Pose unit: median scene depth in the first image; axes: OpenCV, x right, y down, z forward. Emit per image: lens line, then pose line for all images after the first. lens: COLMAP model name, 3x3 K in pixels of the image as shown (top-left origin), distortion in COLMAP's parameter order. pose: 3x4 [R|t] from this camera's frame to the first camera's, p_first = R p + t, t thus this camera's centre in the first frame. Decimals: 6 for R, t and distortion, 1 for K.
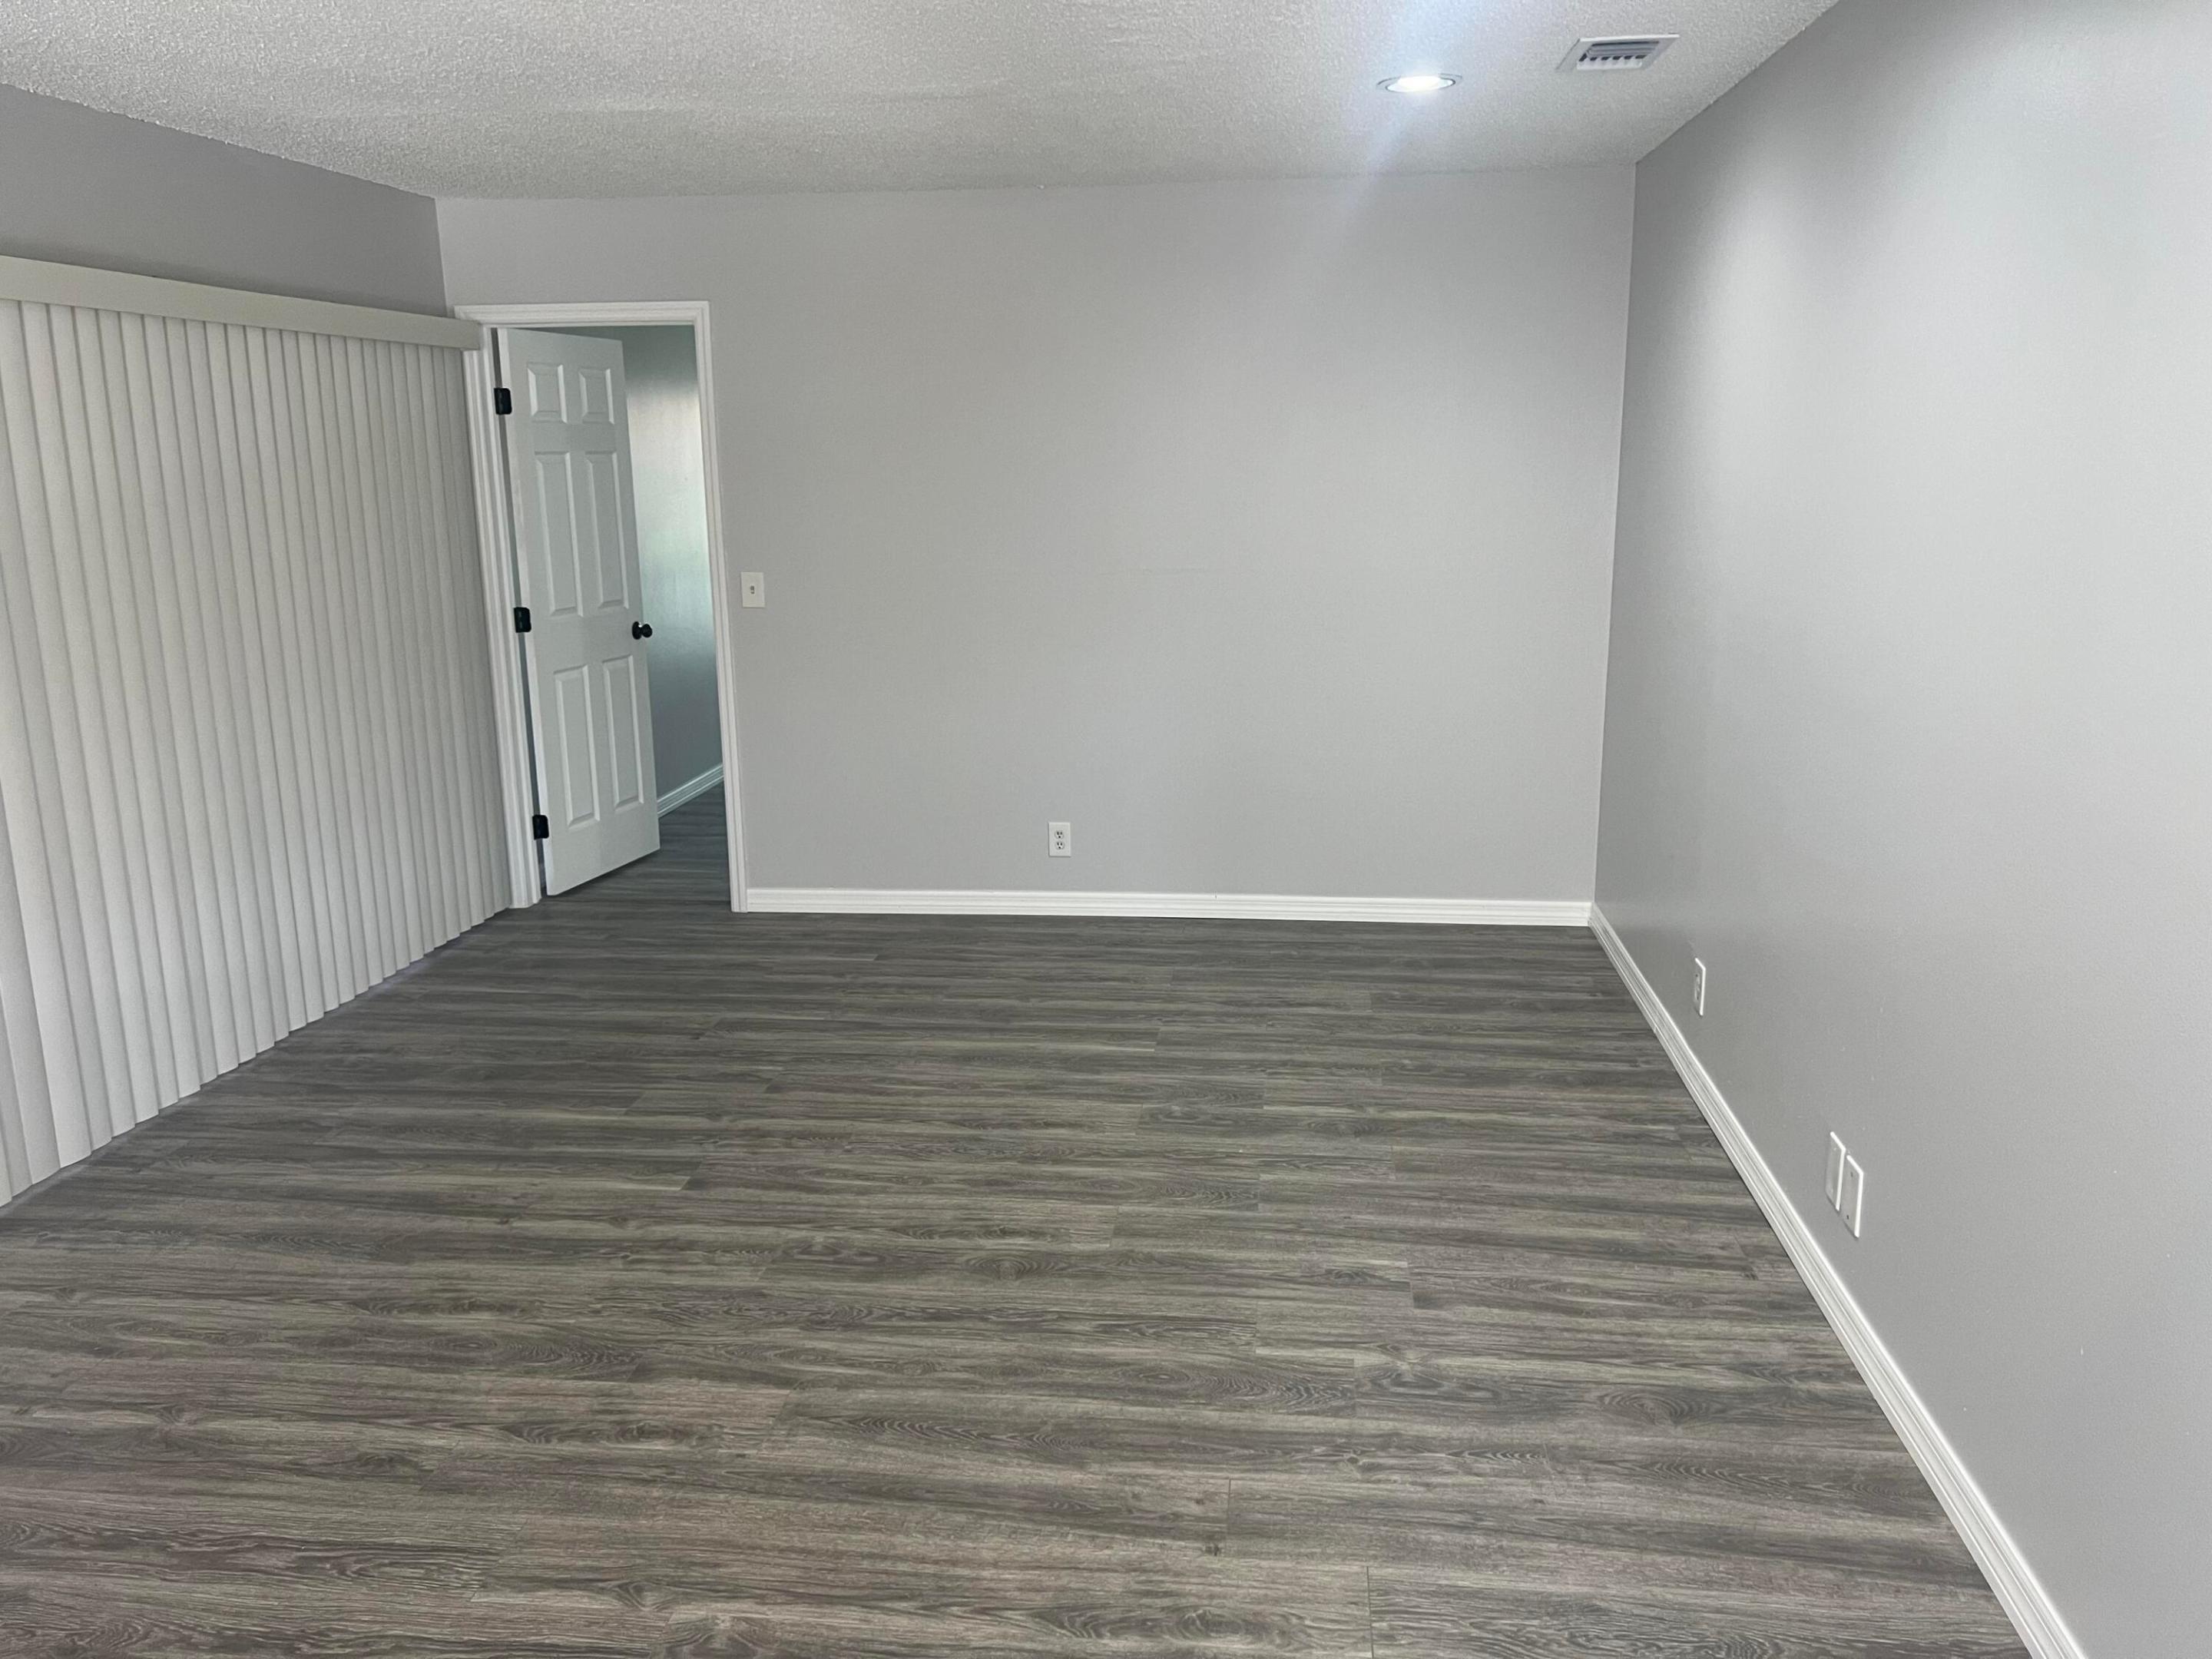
lens RADIAL K [[1661.6, 0, 1117.2], [0, 1661.6, 806.9], [0, 0, 1]] dist [0.055356, -0.060633]
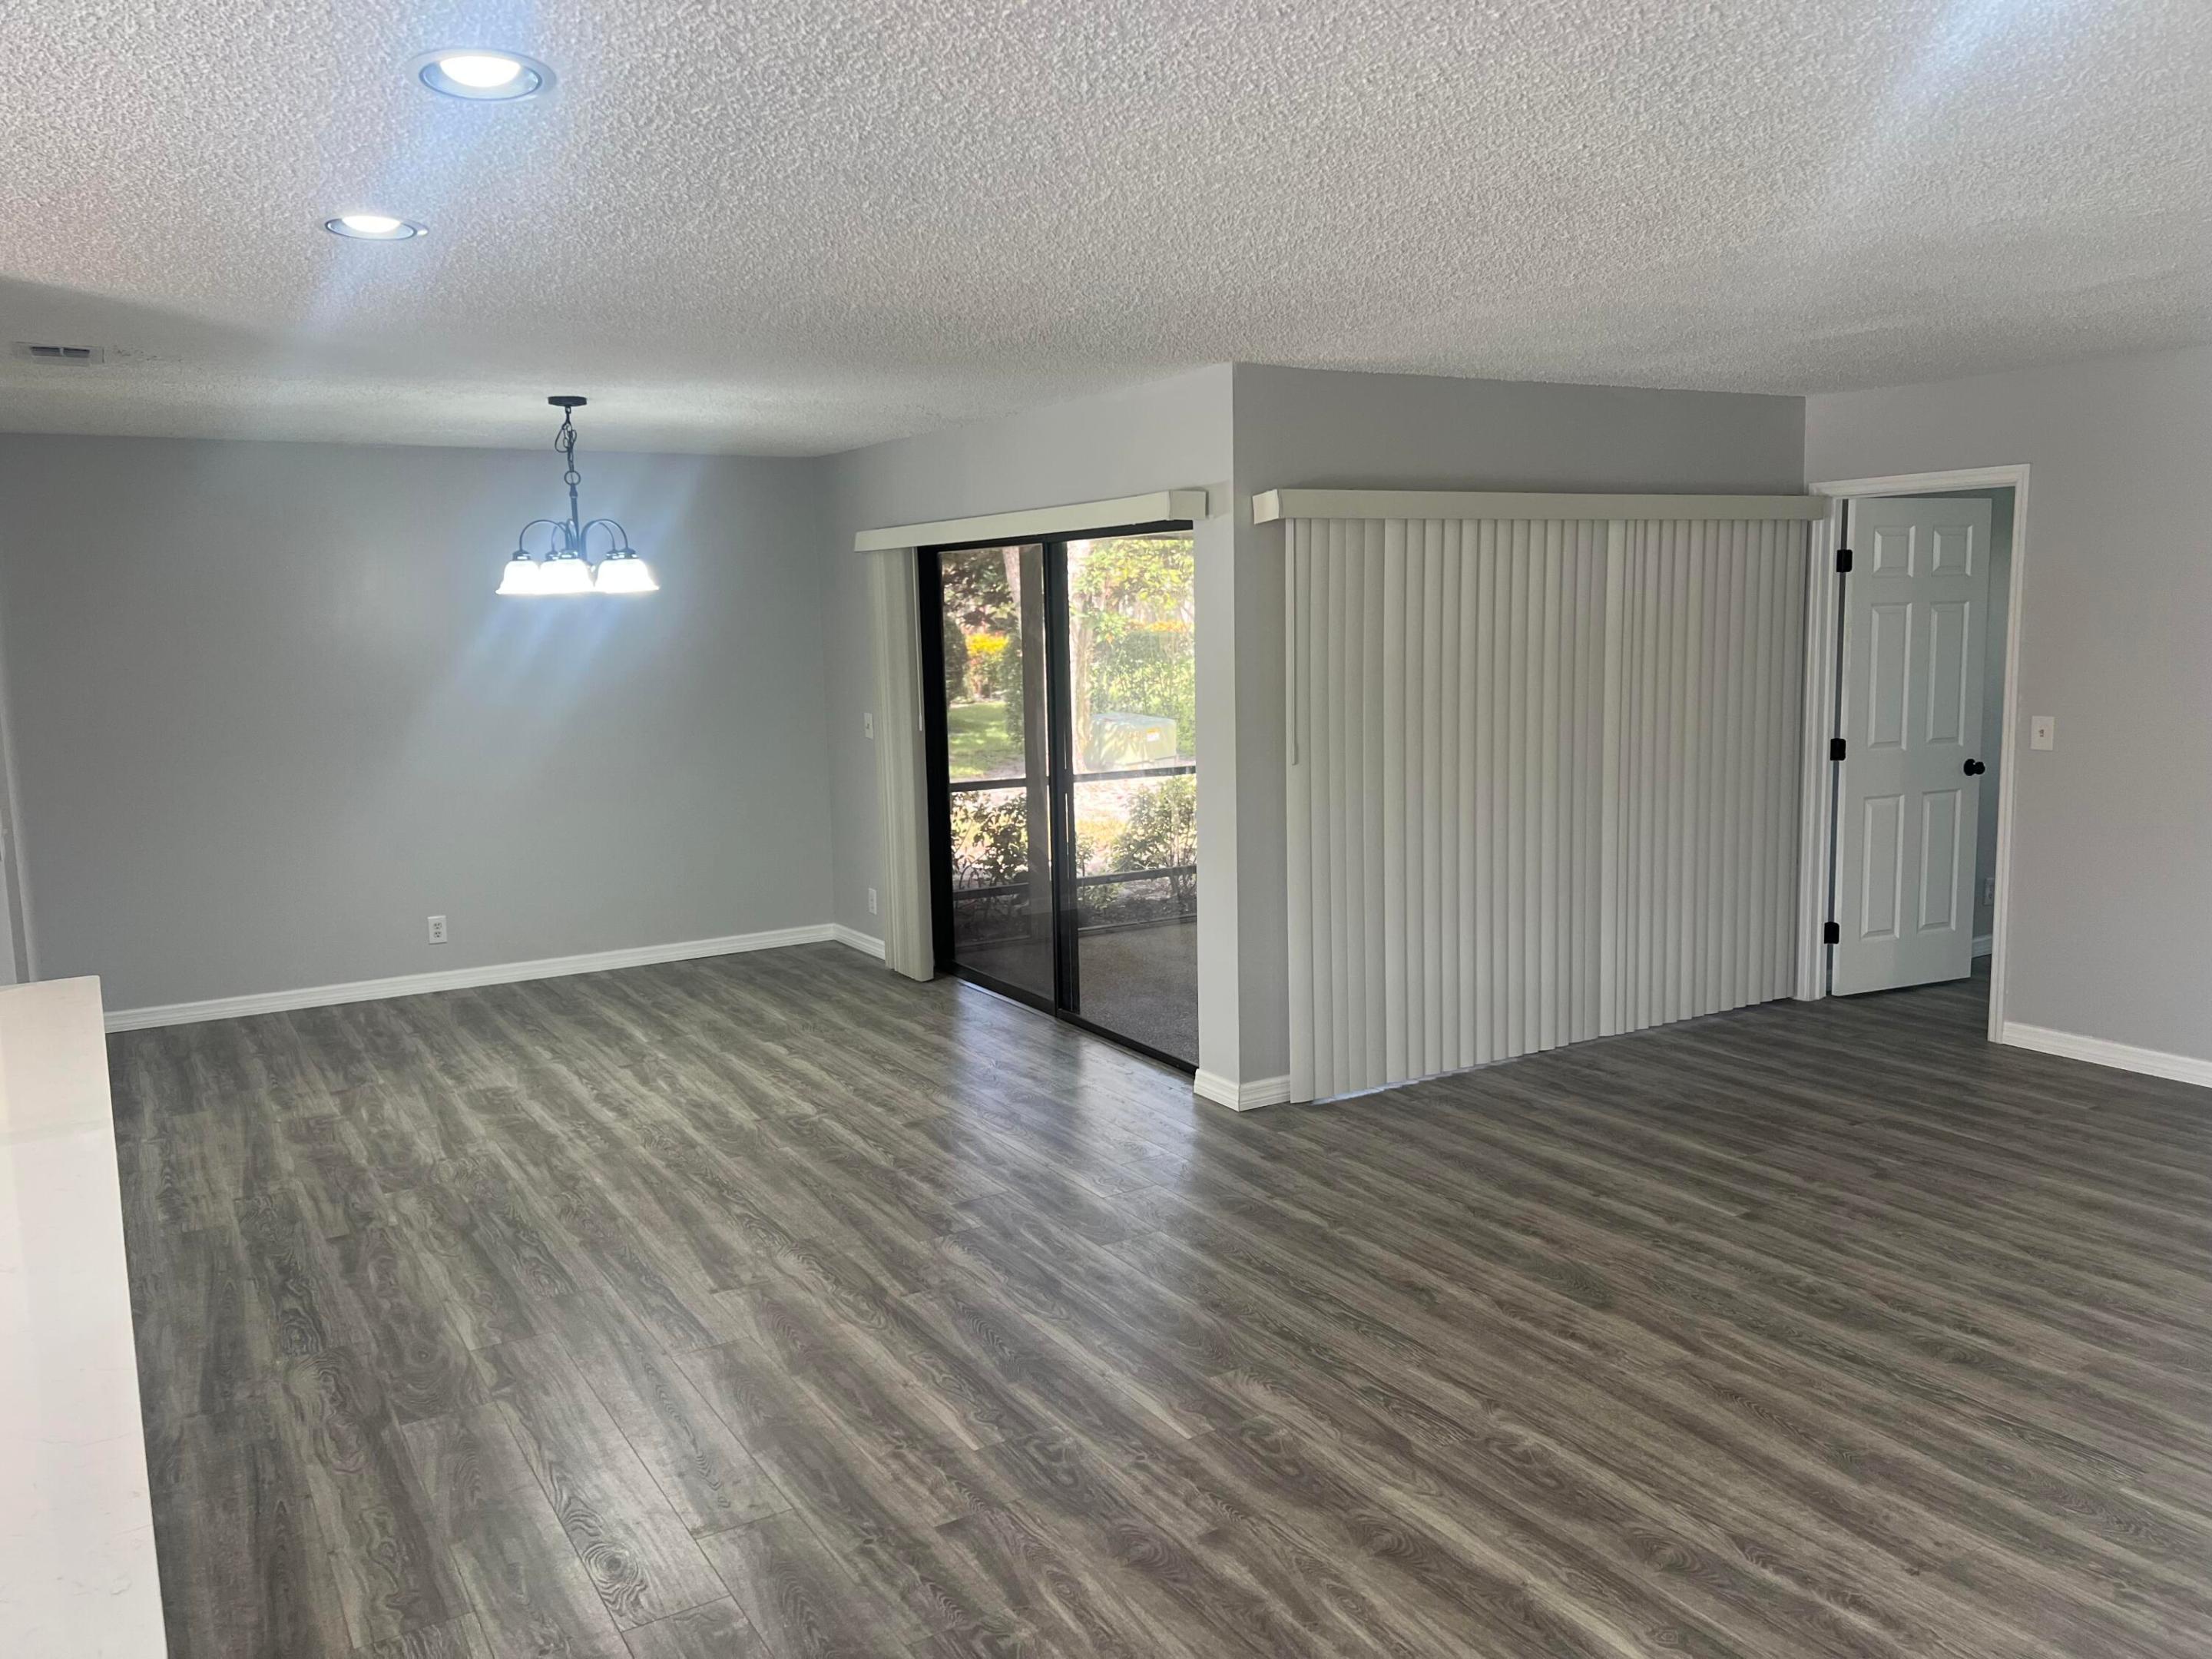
lens RADIAL K [[1661.6, 0, 1115.6], [0, 1661.6, 815.1], [0, 0, 1]] dist [0.055356, -0.060633]
pose [[0.613891, 0.096054, -0.783525, 0.414736], [-0.152220, 0.988345, 0.001899, 0.008747], [0.774575, 0.118102, 0.621358, -0.144368]]
